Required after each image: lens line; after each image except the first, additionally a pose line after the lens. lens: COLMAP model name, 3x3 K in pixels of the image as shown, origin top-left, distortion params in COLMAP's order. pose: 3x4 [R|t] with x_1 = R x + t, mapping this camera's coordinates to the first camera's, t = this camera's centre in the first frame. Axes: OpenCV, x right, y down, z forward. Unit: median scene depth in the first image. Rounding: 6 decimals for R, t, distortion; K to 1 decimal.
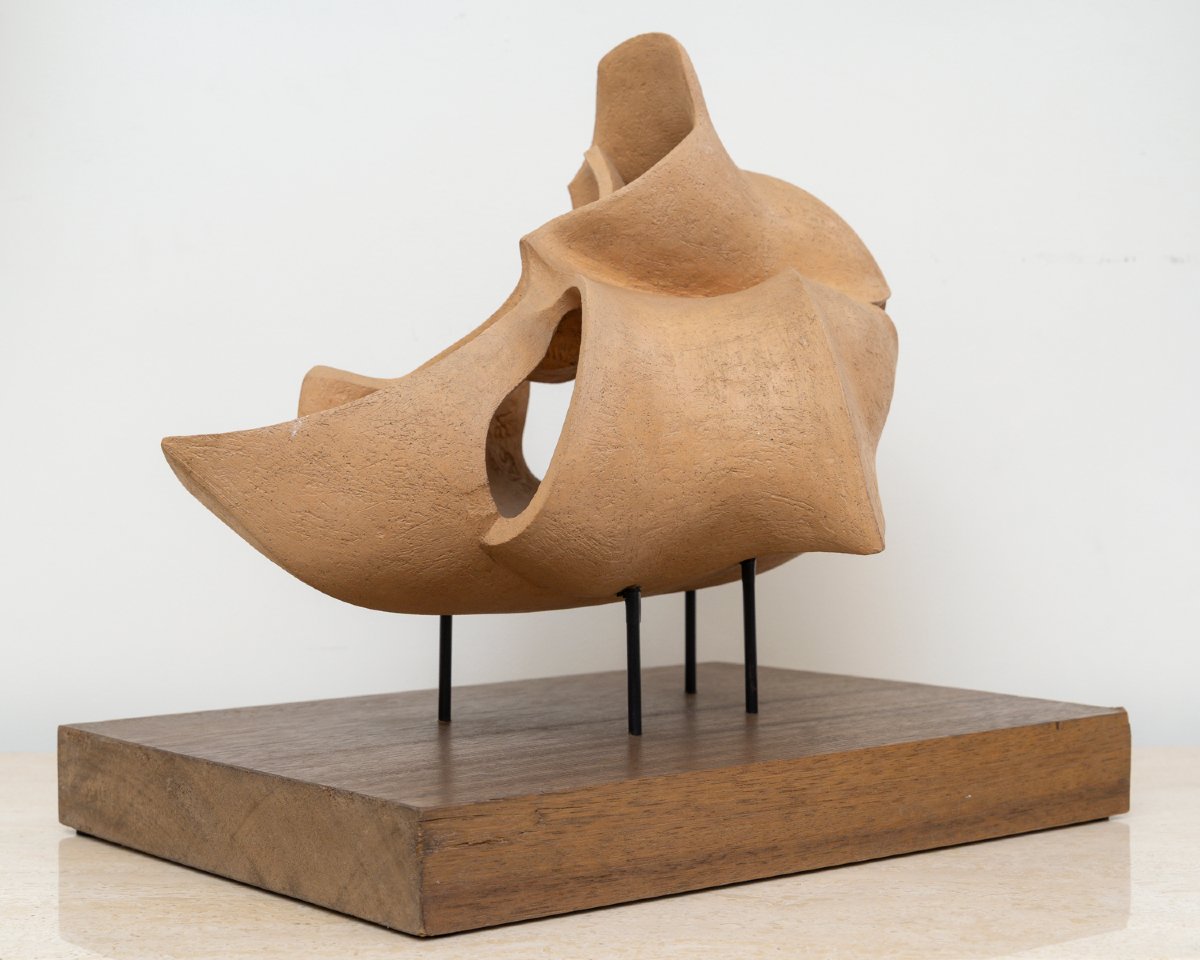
lens RADIAL K [[2459.0, 0, 600.0], [0, 2459.0, 480.0], [0, 0, 1]] dist [-0.035589, -0.302408]
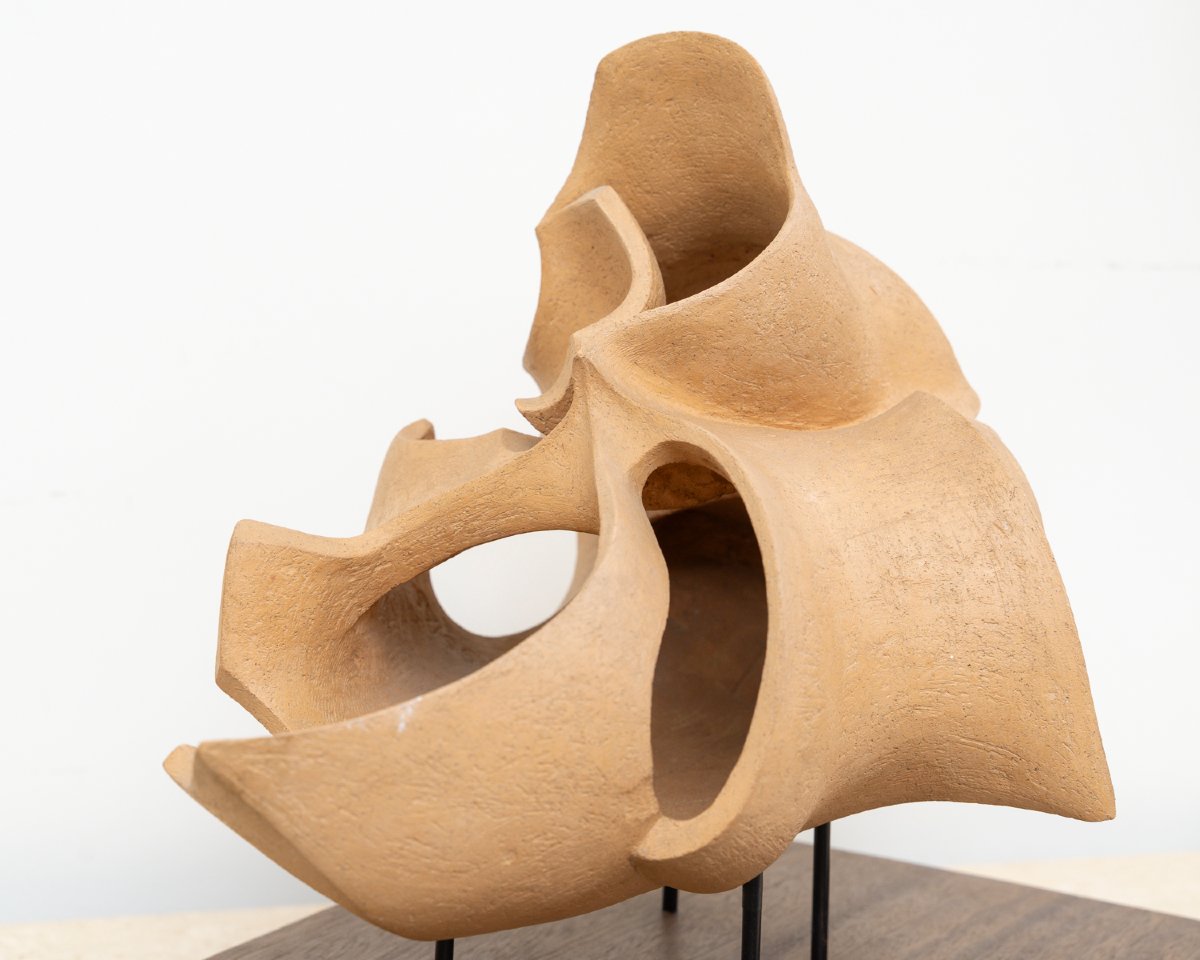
lens RADIAL K [[2718.7, 0, 600.0], [0, 2718.7, 480.0], [0, 0, 1]] dist [-0.000383, 0.067175]
pose [[0.941192, -0.016807, 0.337455, -0.299694], [-0.023814, 0.992978, 0.115876, -0.159799], [-0.337033, -0.117097, 0.934182, 0.294634]]
